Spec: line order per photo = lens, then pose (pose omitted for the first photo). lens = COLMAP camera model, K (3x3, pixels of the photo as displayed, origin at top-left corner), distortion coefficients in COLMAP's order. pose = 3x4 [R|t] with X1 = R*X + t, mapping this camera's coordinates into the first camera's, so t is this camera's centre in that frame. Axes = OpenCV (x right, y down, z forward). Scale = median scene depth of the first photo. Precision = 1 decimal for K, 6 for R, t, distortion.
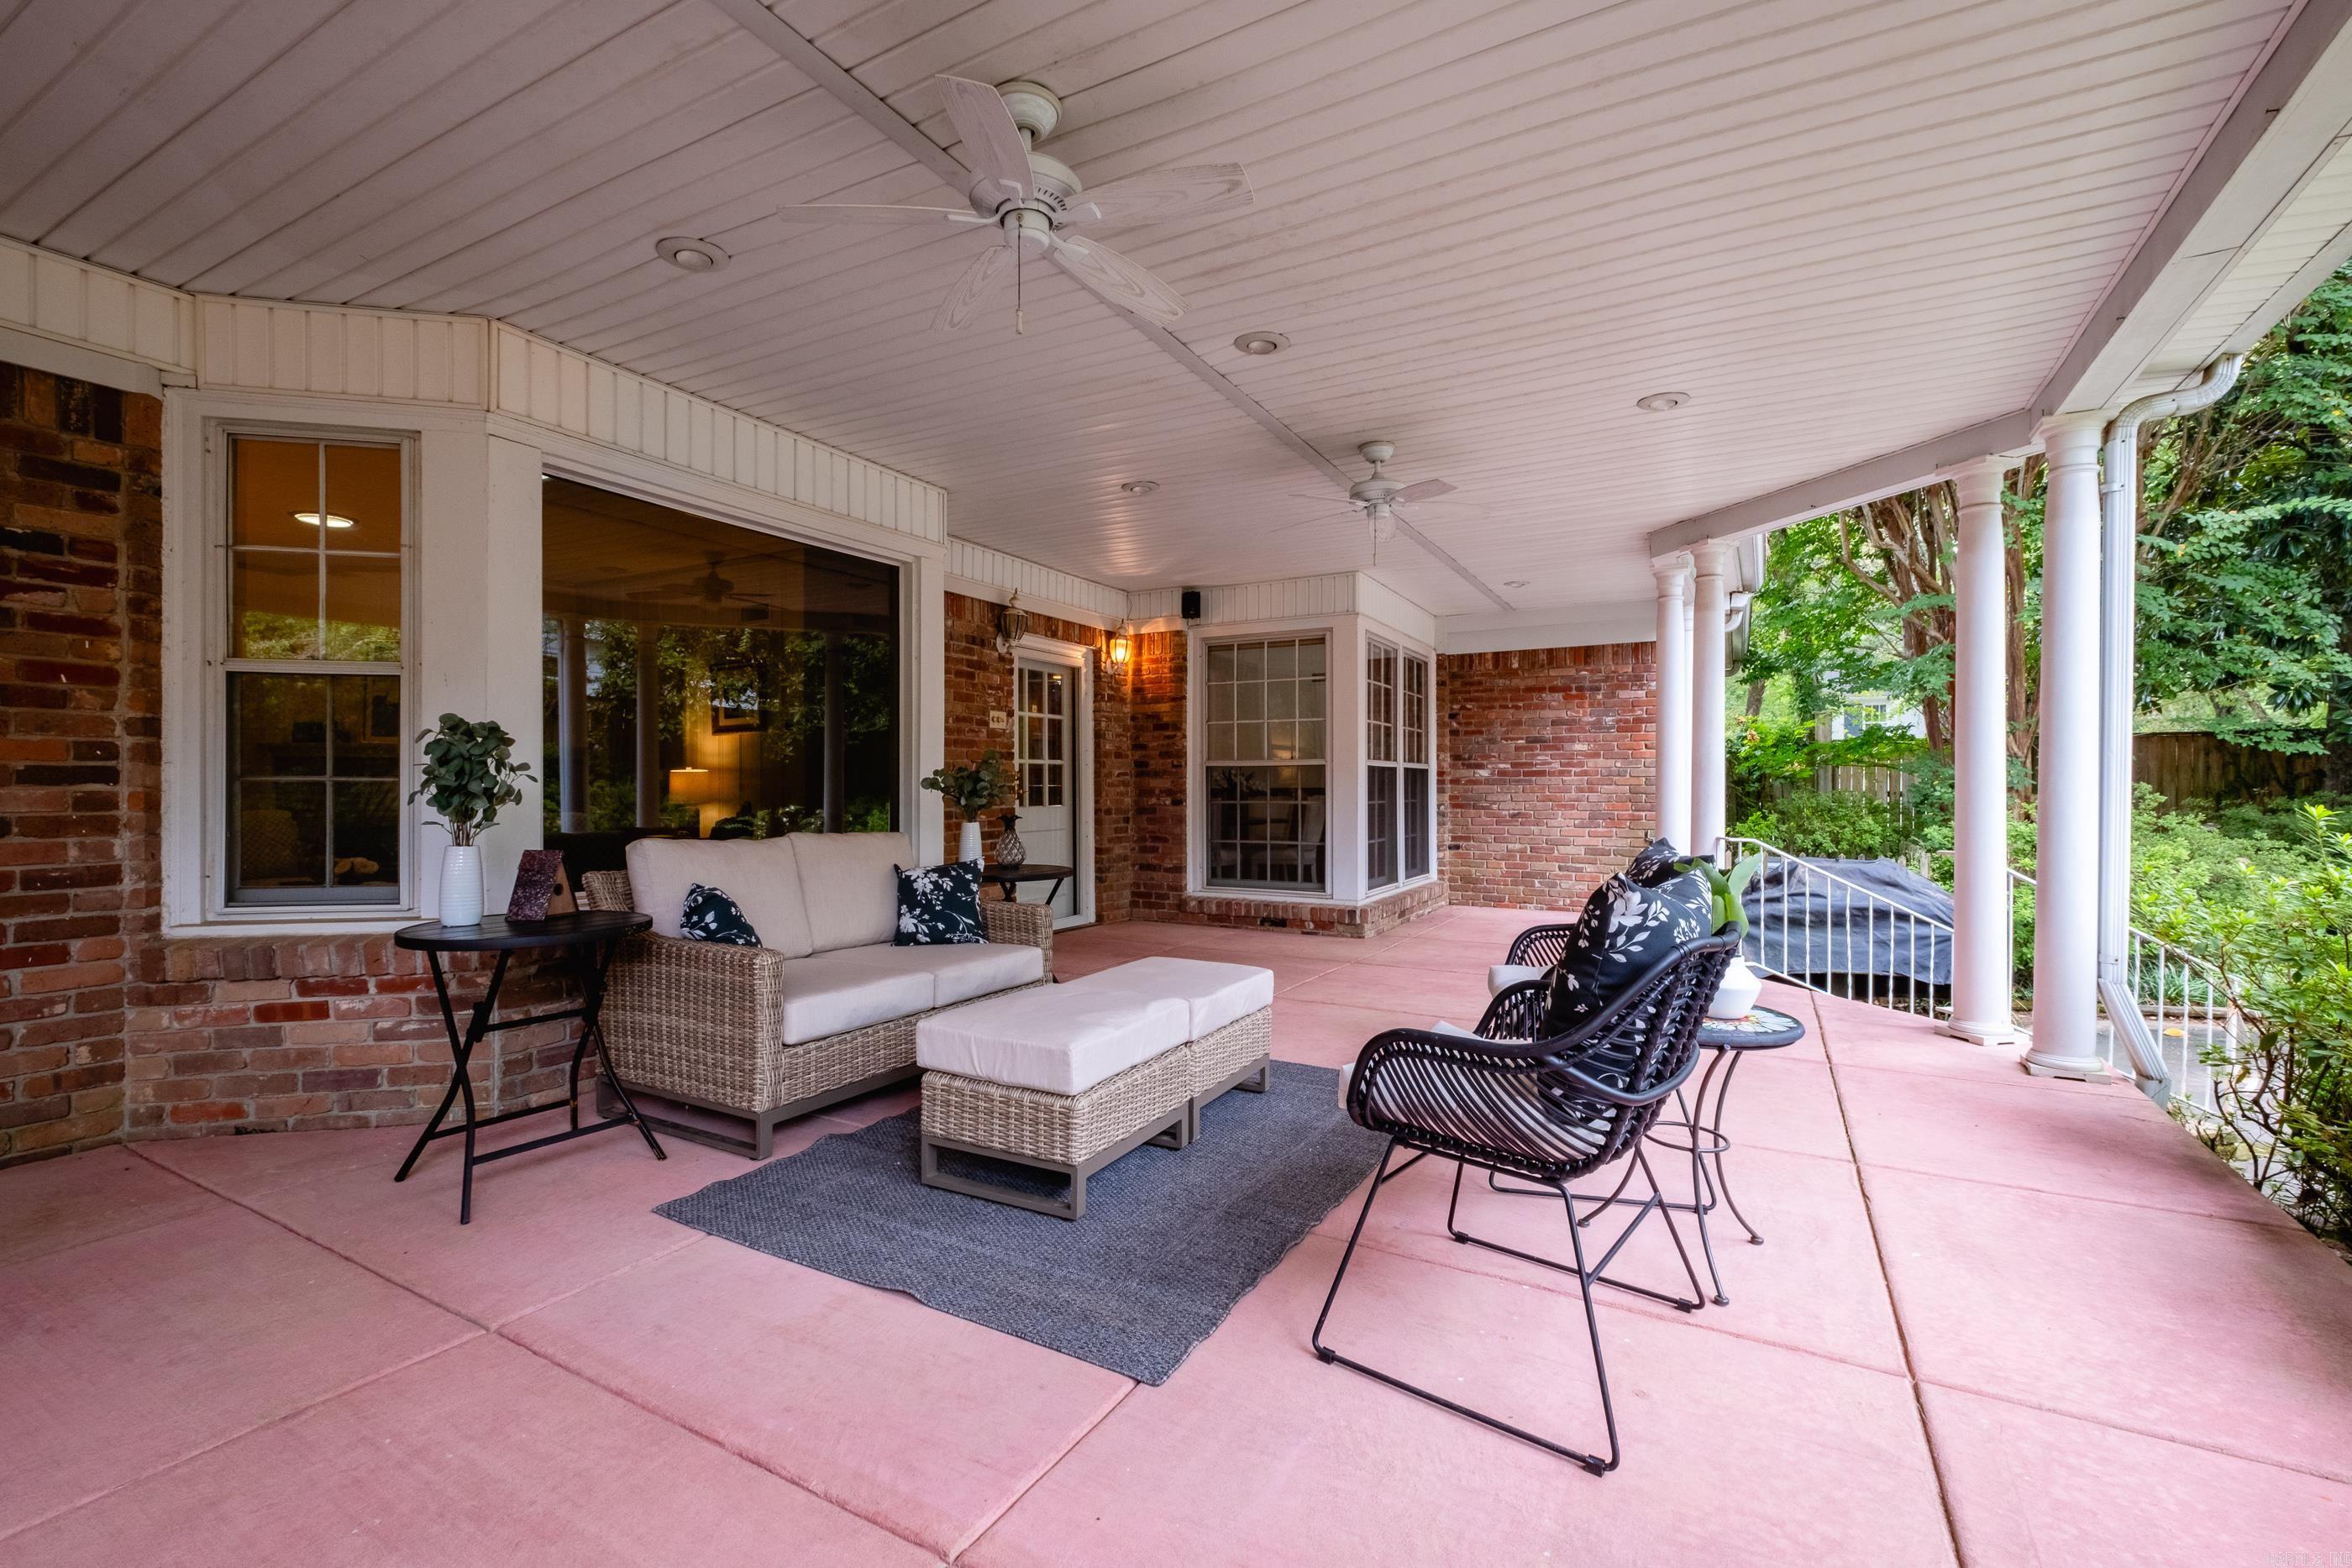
lens RADIAL K [[1024.4, 0, 1203.0], [0, 1024.4, 786.0], [0, 0, 1]] dist [0.005413, -0.004183]
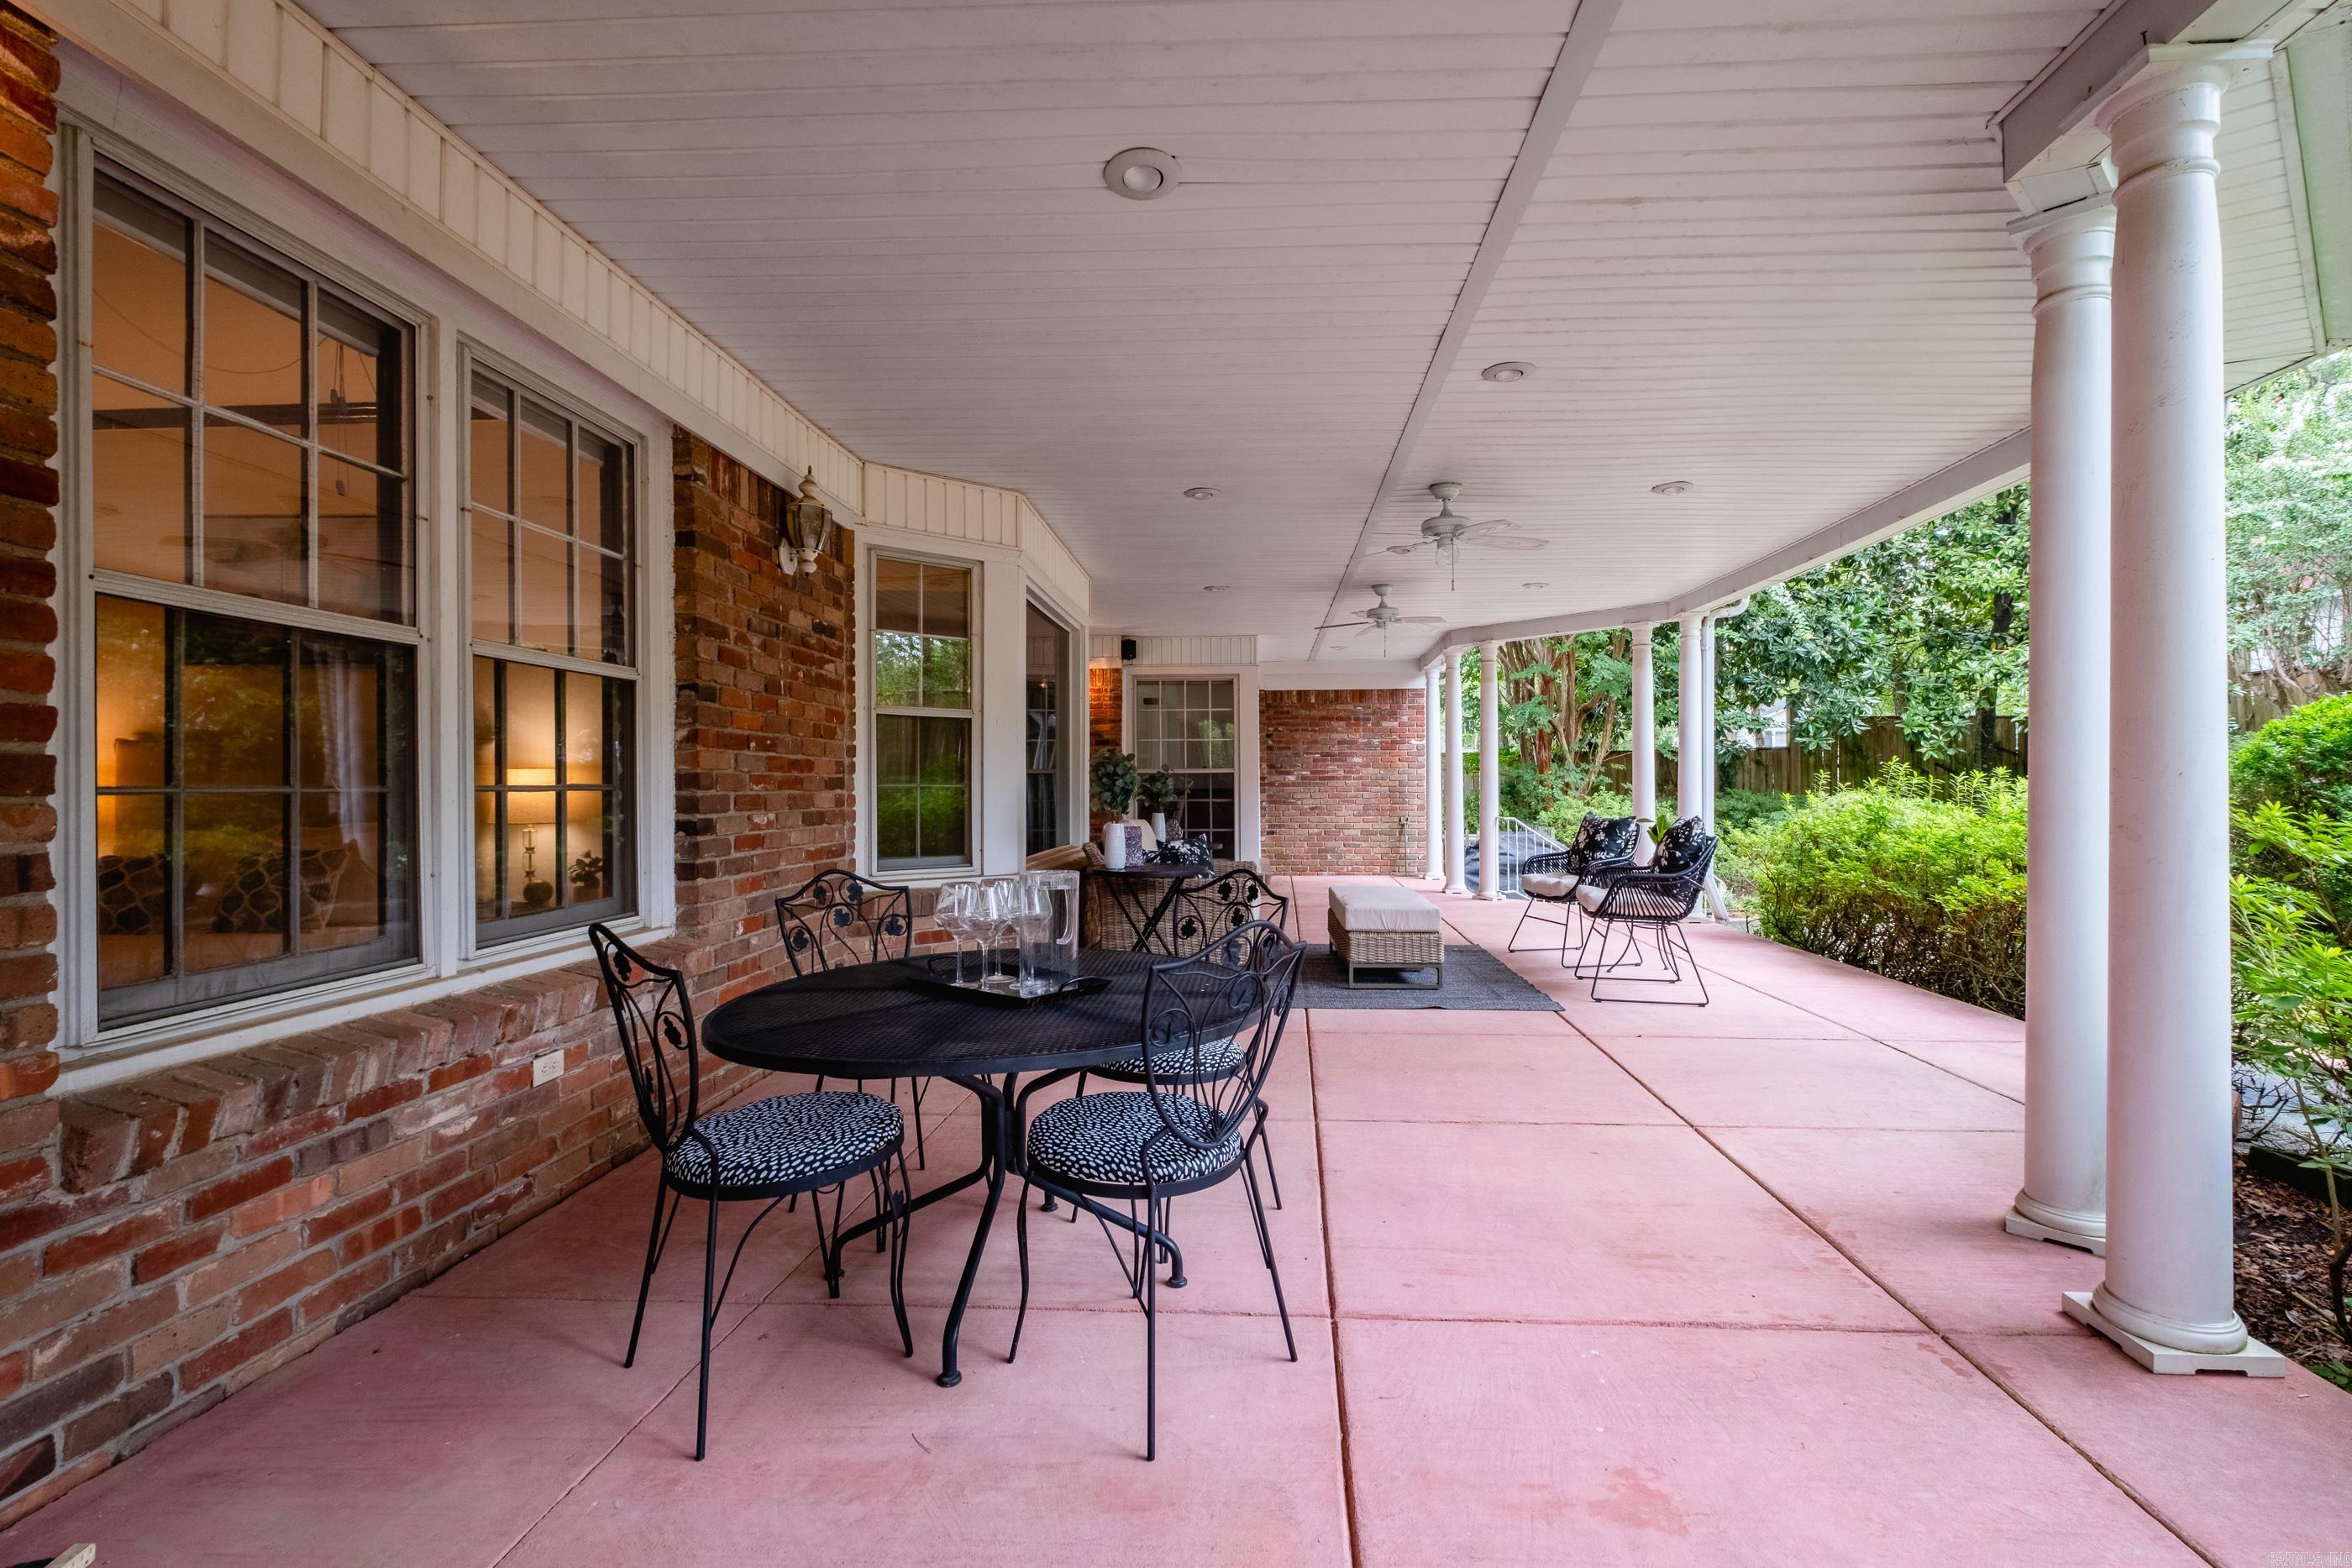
lens RADIAL K [[1024.4, 0, 1272.0], [0, 1024.4, 775.4], [0, 0, 1]] dist [0.005413, -0.004183]
pose [[0.884035, 0.001037, 0.467419, -0.493885], [0.004608, 0.999930, -0.010933, -0.001499], [-0.467397, 0.011820, 0.883968, -0.254901]]
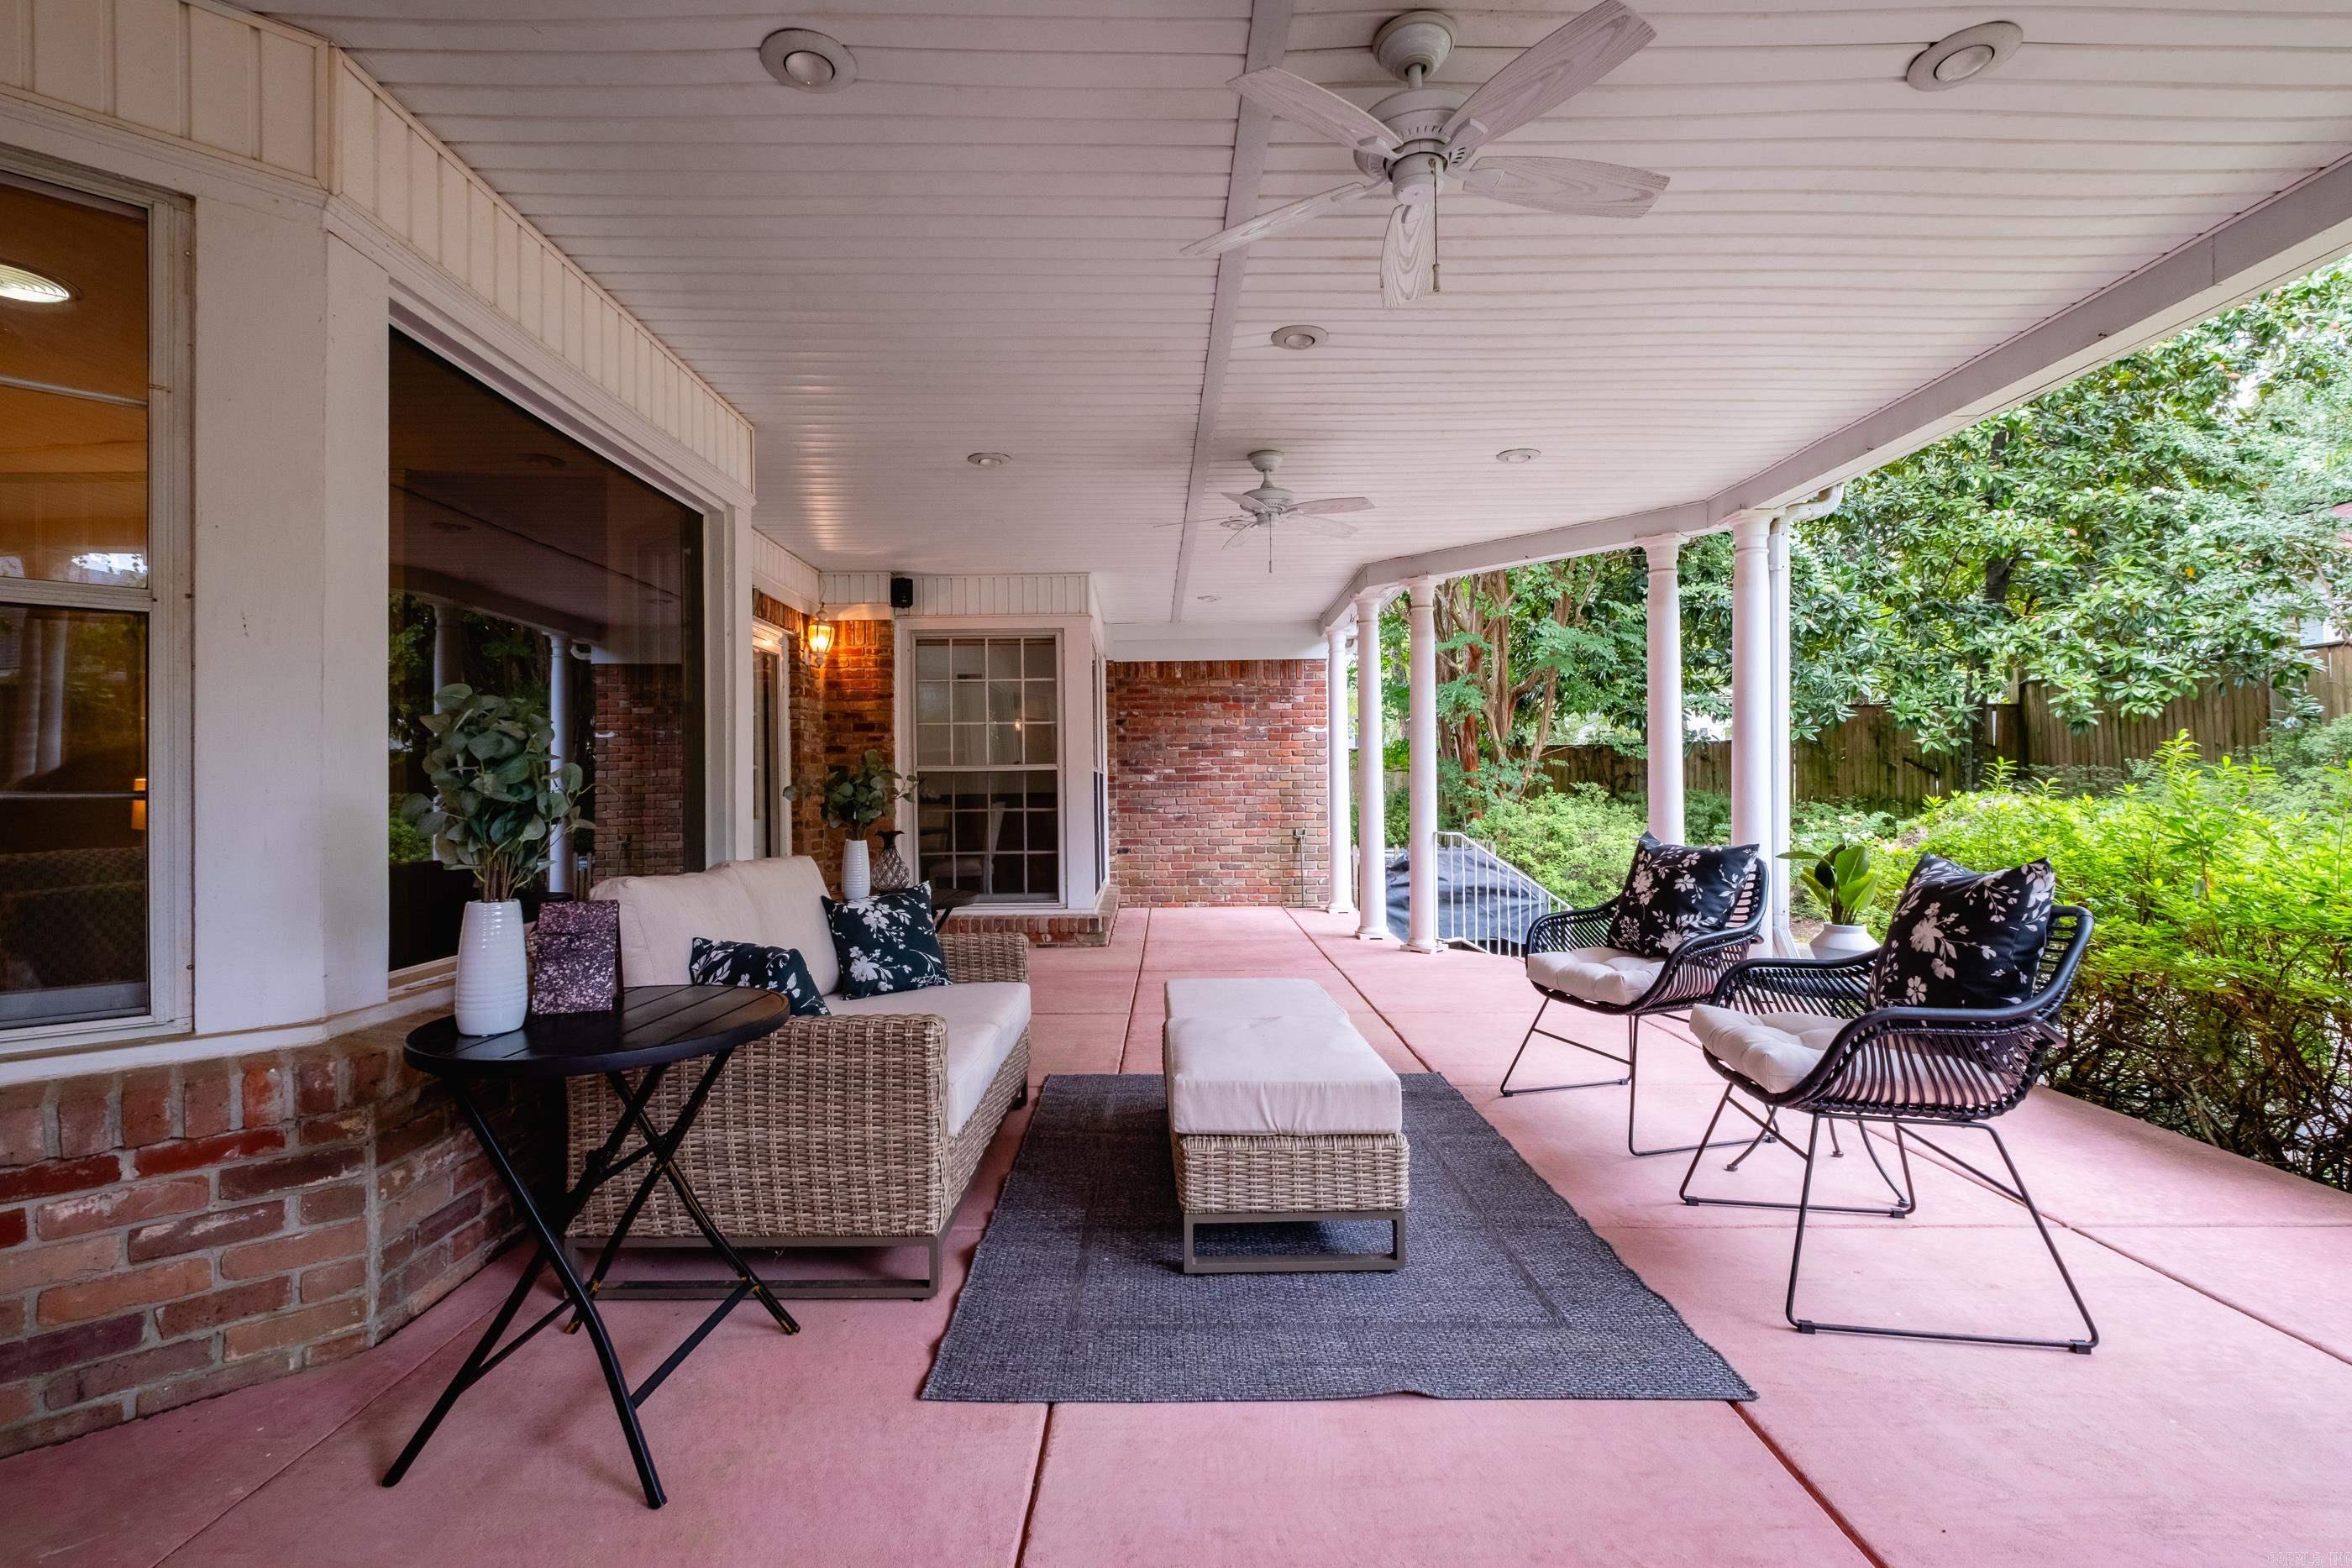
lens RADIAL K [[1024.4, 0, 1186.9], [0, 1024.4, 781.5], [0, 0, 1]] dist [0.005413, -0.004183]
pose [[0.873444, -0.005825, 0.486891, -0.249502], [0.010556, 0.999920, -0.006975, -0.001884], [-0.486811, 0.011232, 0.873435, 0.099669]]
